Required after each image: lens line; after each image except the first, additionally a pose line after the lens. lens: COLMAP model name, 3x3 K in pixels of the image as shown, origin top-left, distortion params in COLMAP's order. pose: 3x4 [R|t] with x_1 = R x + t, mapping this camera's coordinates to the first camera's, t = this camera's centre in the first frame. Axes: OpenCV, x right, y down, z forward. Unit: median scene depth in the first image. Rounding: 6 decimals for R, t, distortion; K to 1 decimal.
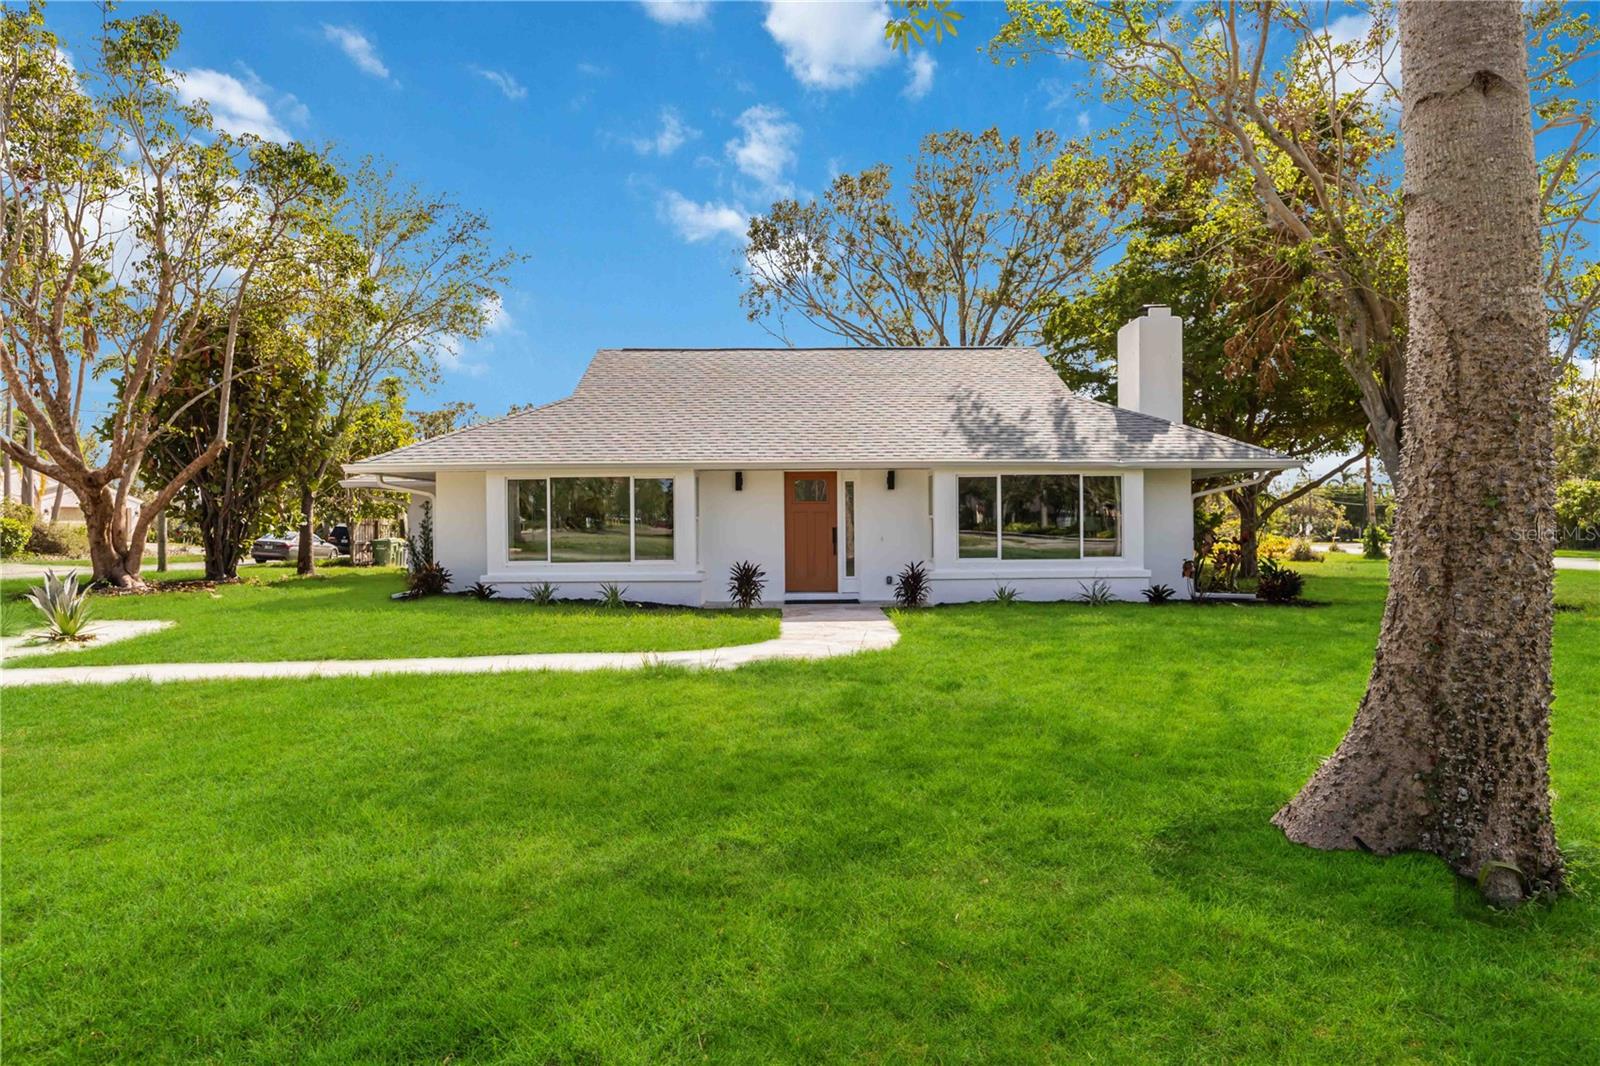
lens RADIAL K [[996.3, 0, 800.0], [0, 996.3, 533.0], [0, 0, 1]] dist [-0.002553, -0.000528]
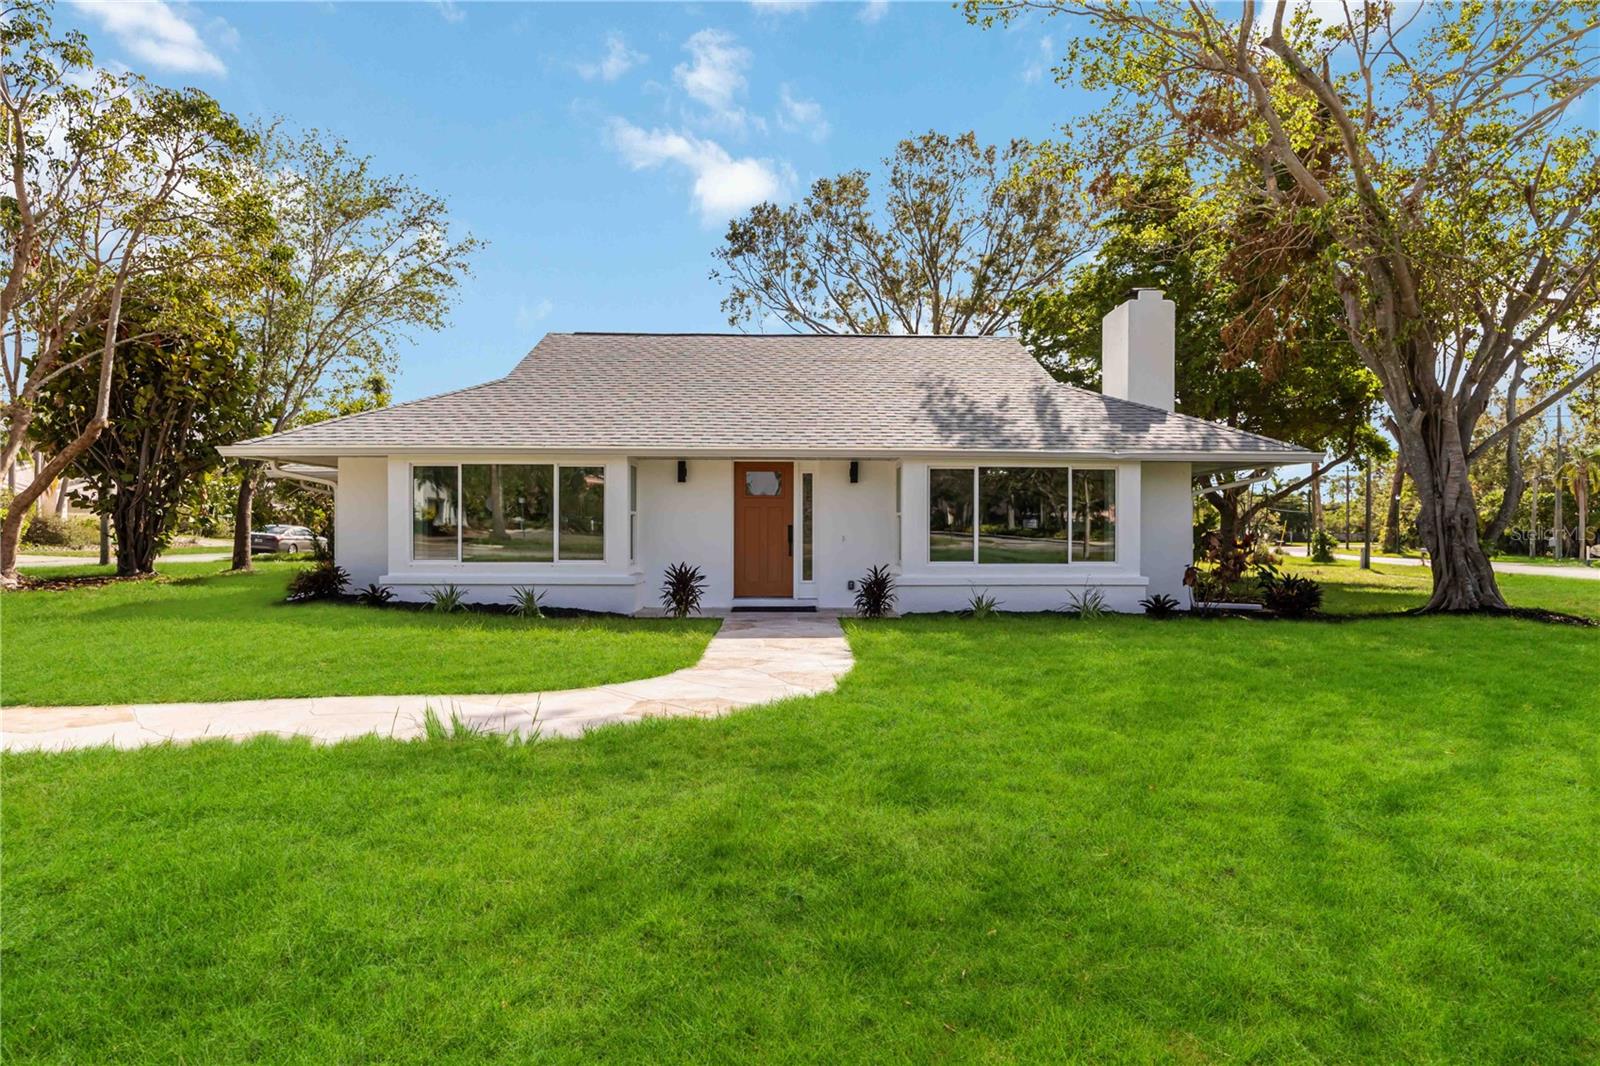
lens RADIAL K [[889.3, 0, 800.0], [0, 889.3, 533.0], [0, 0, 1]] dist [0.001807, 0.000248]
pose [[0.999882, 0.009872, 0.011790, 0.032537], [-0.009881, 0.999951, 0.000766, 0.000911], [-0.011781, -0.000882, 0.999930, 0.198216]]
